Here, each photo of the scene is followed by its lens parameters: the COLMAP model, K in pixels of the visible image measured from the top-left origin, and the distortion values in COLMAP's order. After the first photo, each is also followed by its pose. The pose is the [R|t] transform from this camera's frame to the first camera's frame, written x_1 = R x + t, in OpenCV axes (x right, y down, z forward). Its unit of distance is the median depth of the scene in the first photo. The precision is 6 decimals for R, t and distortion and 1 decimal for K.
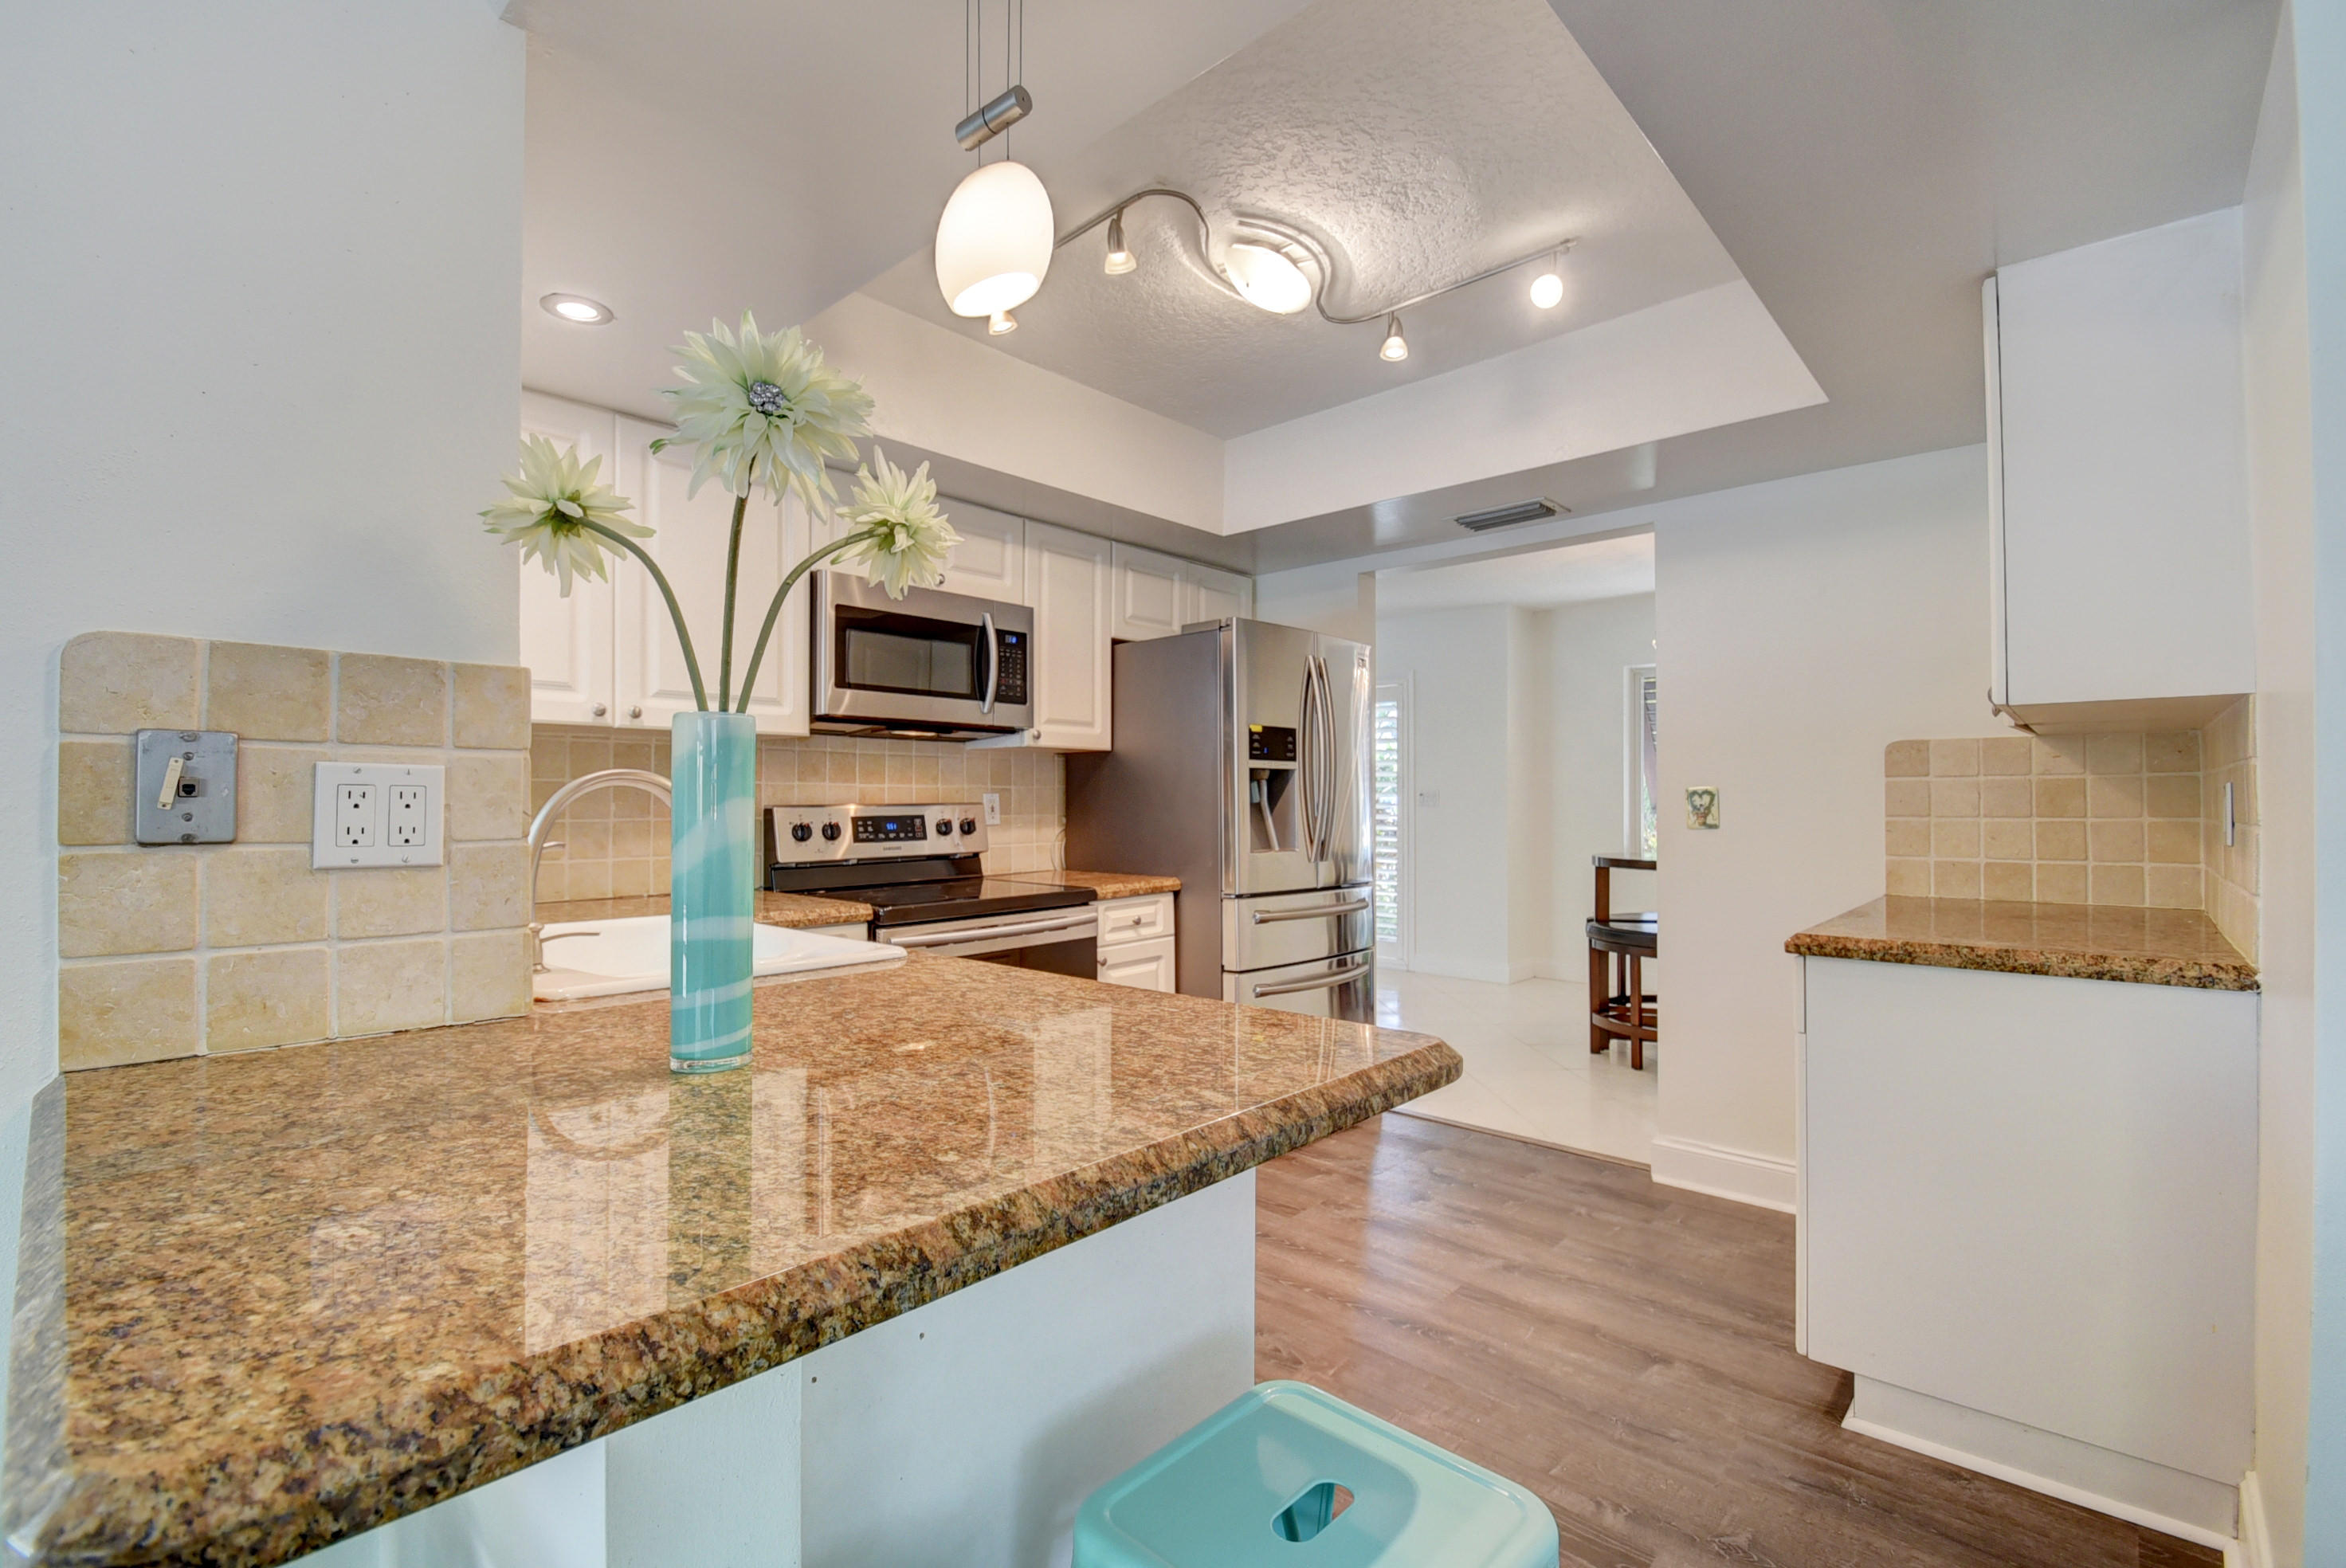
lens RADIAL K [[1027.4, 0, 1155.4], [0, 1027.4, 789.6], [0, 0, 1]] dist [0.010209, -0.016072]
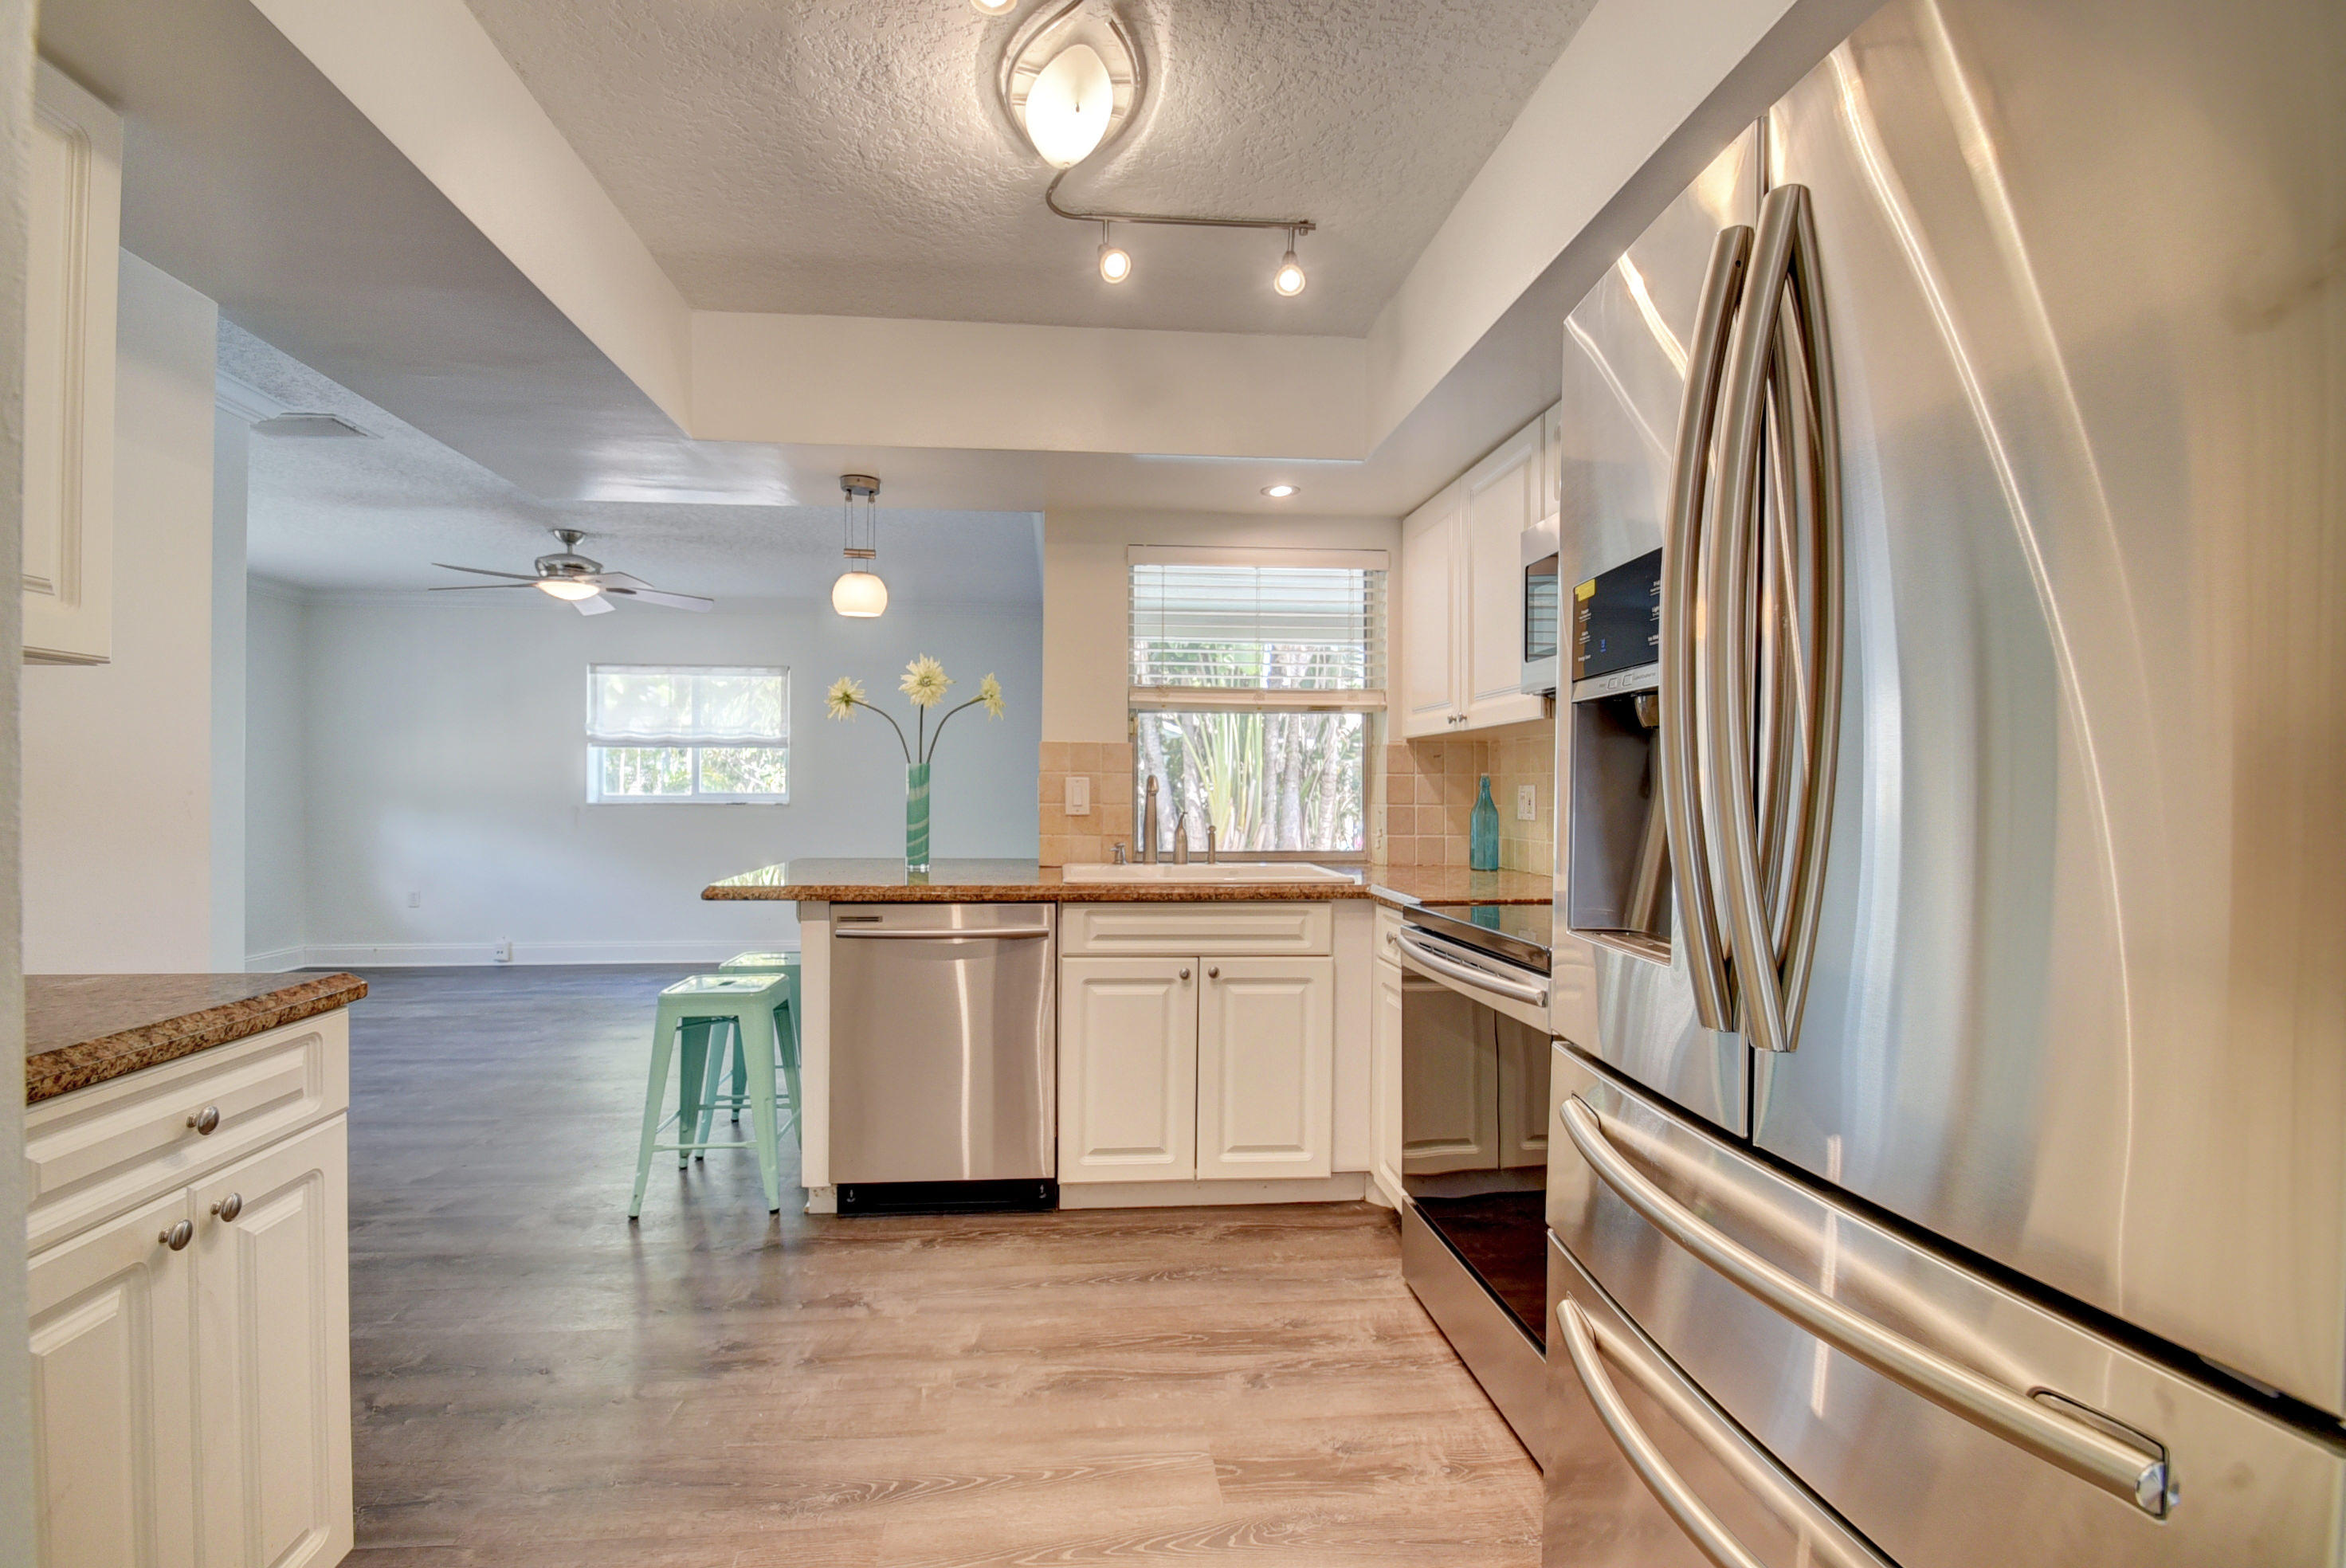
lens RADIAL K [[1035.8, 0, 1153.4], [0, 1035.8, 788.9], [0, 0, 1]] dist [-0.004465, -0.000513]
pose [[-0.662320, -0.002500, -0.749217, 0.484055], [0.005453, 0.999952, -0.008157, 0.012696], [0.749201, -0.009488, -0.662274, 1.165321]]
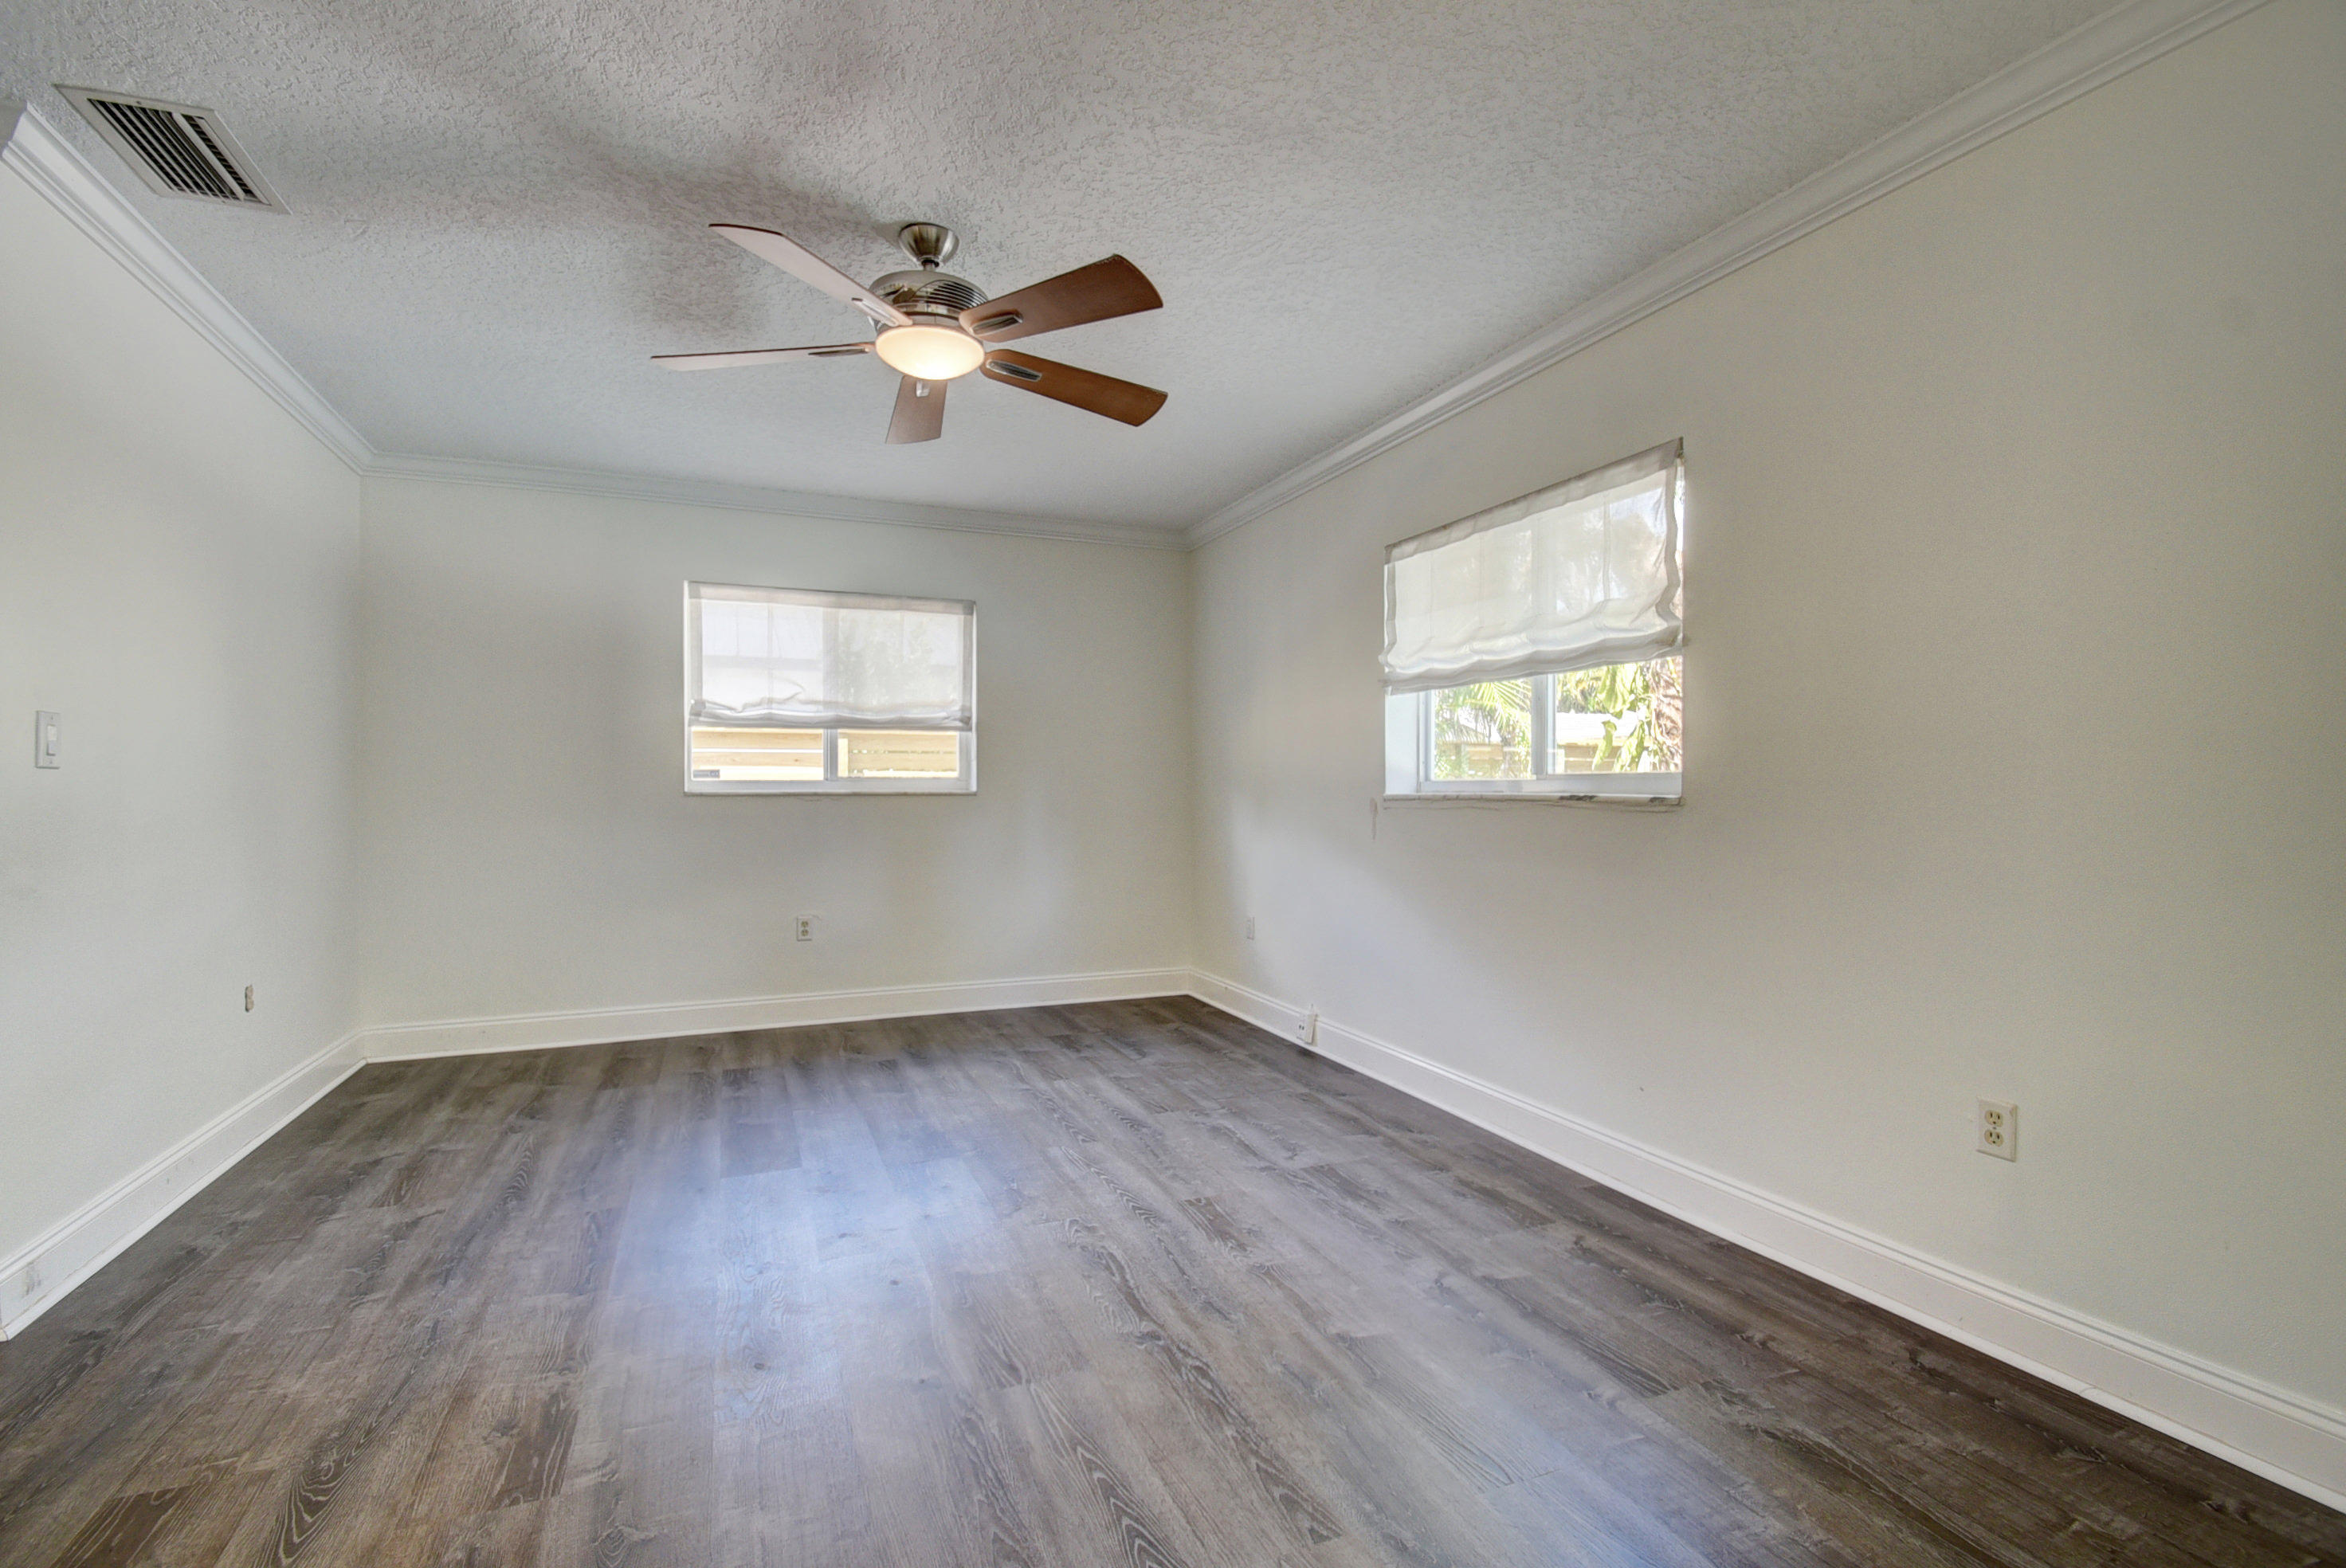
lens RADIAL K [[1035.8, 0, 1153.4], [0, 1035.8, 788.9], [0, 0, 1]] dist [-0.004465, -0.000513]
pose [[-0.910400, -0.002140, 0.413724, -0.602444], [-0.006026, 0.999949, -0.008090, 0.023099], [-0.413686, -0.009858, -0.910366, 0.078617]]
